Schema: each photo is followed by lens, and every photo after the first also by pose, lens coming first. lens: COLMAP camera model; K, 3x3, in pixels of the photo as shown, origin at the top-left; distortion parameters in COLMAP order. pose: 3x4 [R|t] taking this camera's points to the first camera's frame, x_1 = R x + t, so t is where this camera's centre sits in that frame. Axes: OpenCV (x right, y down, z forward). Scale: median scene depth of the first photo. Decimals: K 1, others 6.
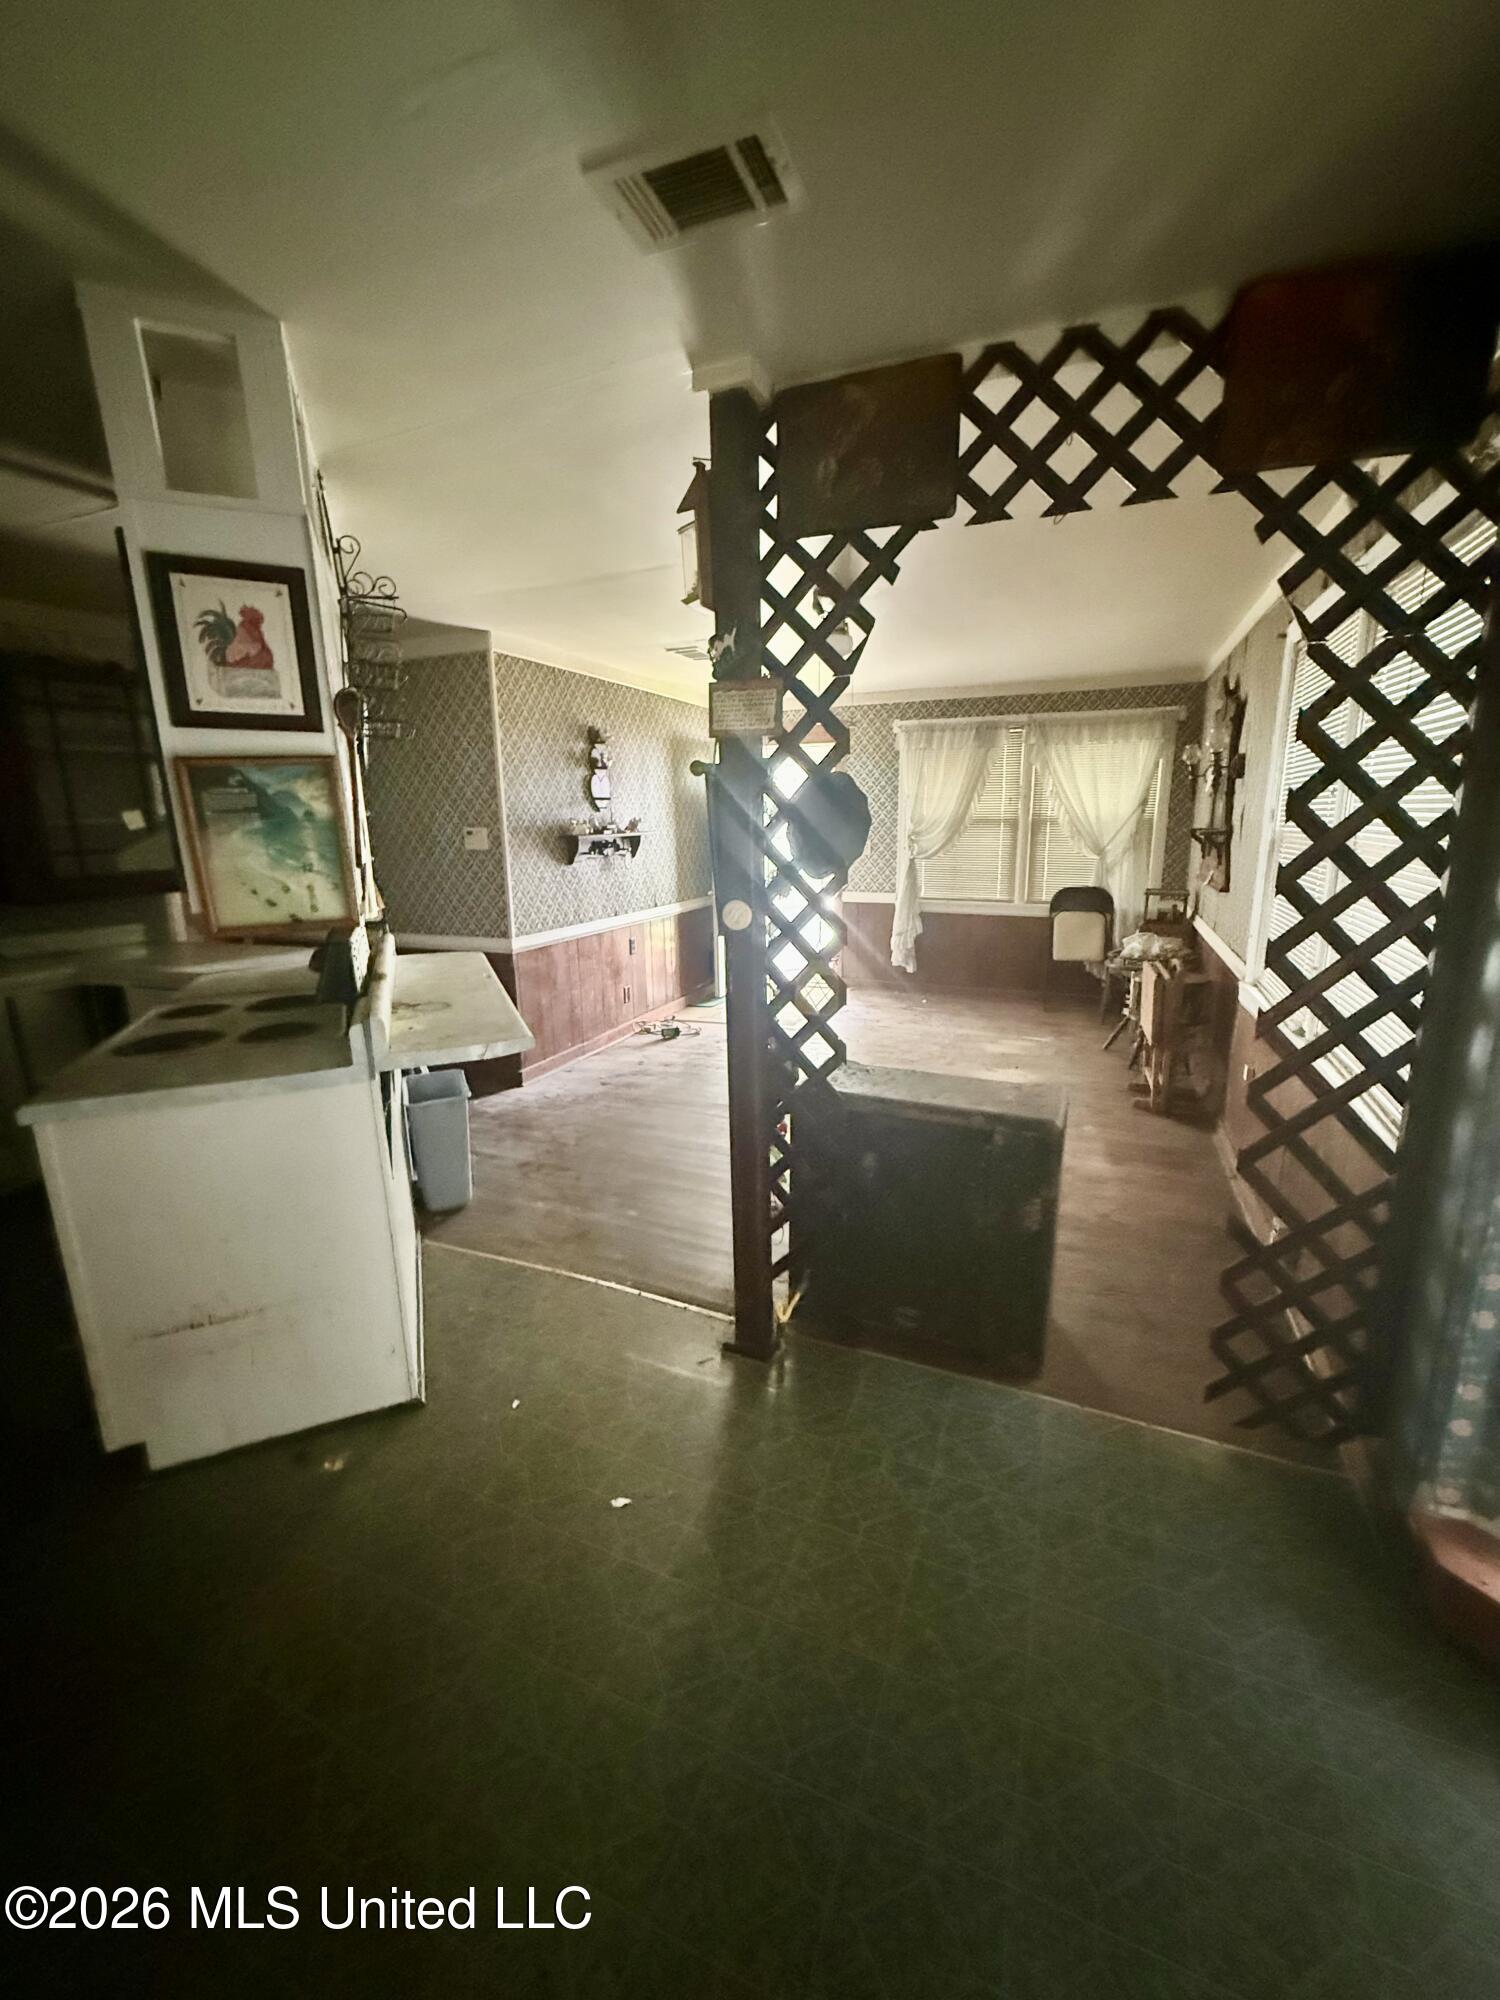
lens RADIAL K [[798.9, 0, 744.1], [0, 798.9, 999.6], [0, 0, 1]] dist [0.002528, -0.000931]
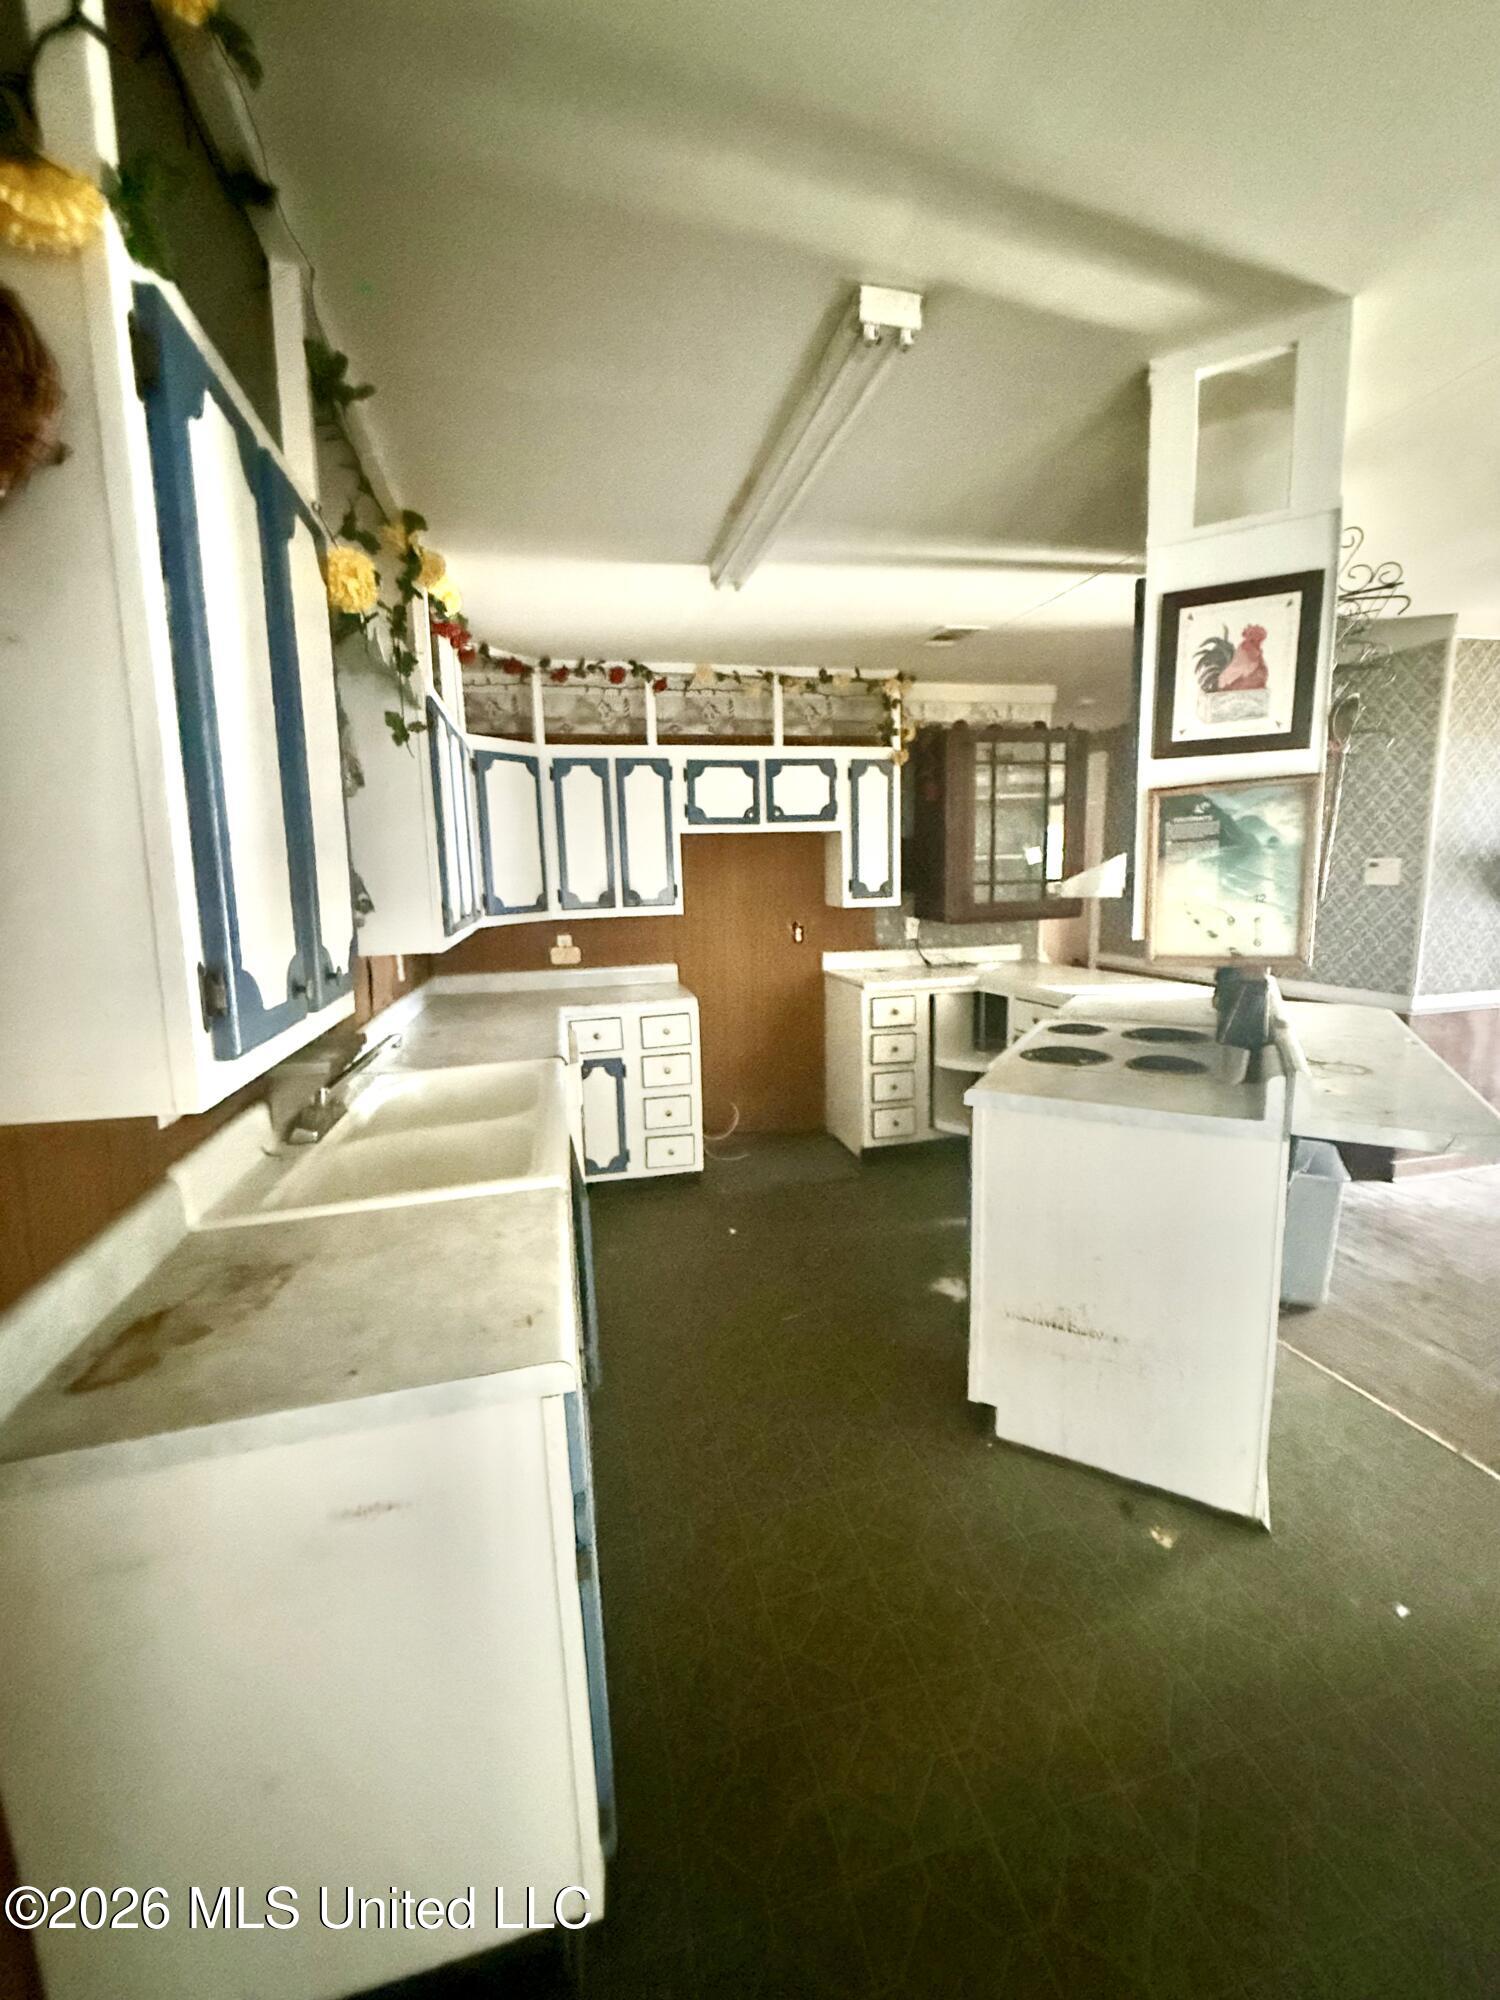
lens RADIAL K [[798.9, 0, 751.5], [0, 798.9, 998.7], [0, 0, 1]] dist [0.002528, -0.000931]
pose [[0.601610, 0.124024, -0.789103, -0.157849], [-0.158890, 0.986713, 0.033946, 0.009474], [0.782828, 0.104958, 0.613322, -0.005271]]
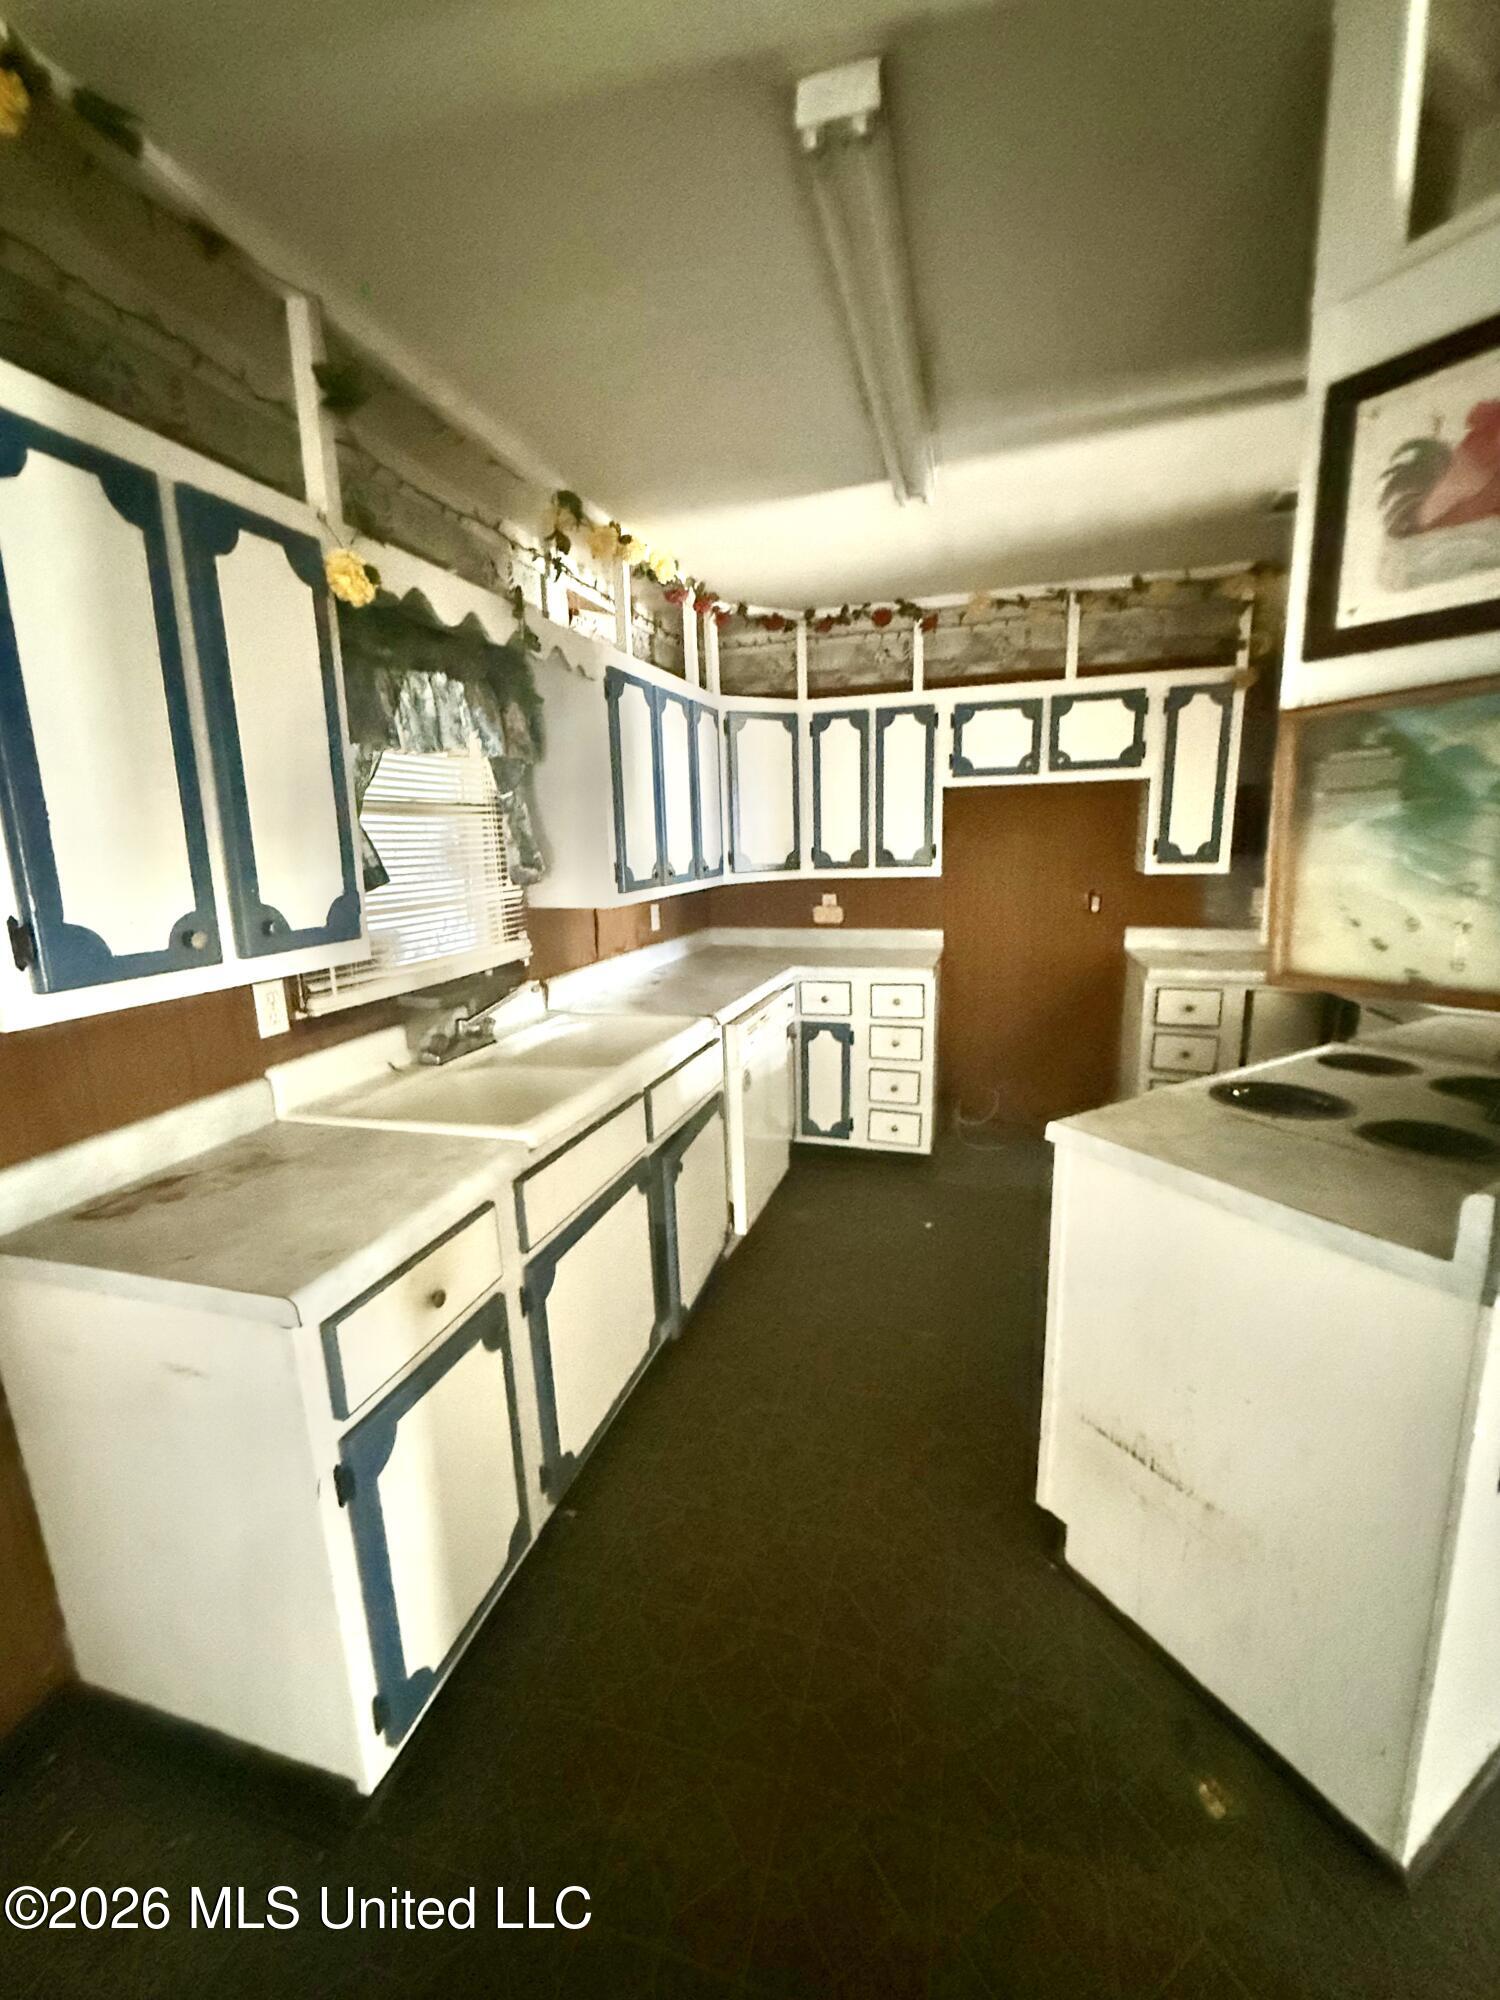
lens RADIAL K [[798.9, 0, 754.2], [0, 798.9, 998.7], [0, 0, 1]] dist [0.002528, -0.000931]
pose [[0.116399, 0.209177, -0.970926, -0.067535], [-0.196672, 0.963067, 0.183906, -0.098741], [0.973535, 0.169548, 0.153240, 0.464488]]
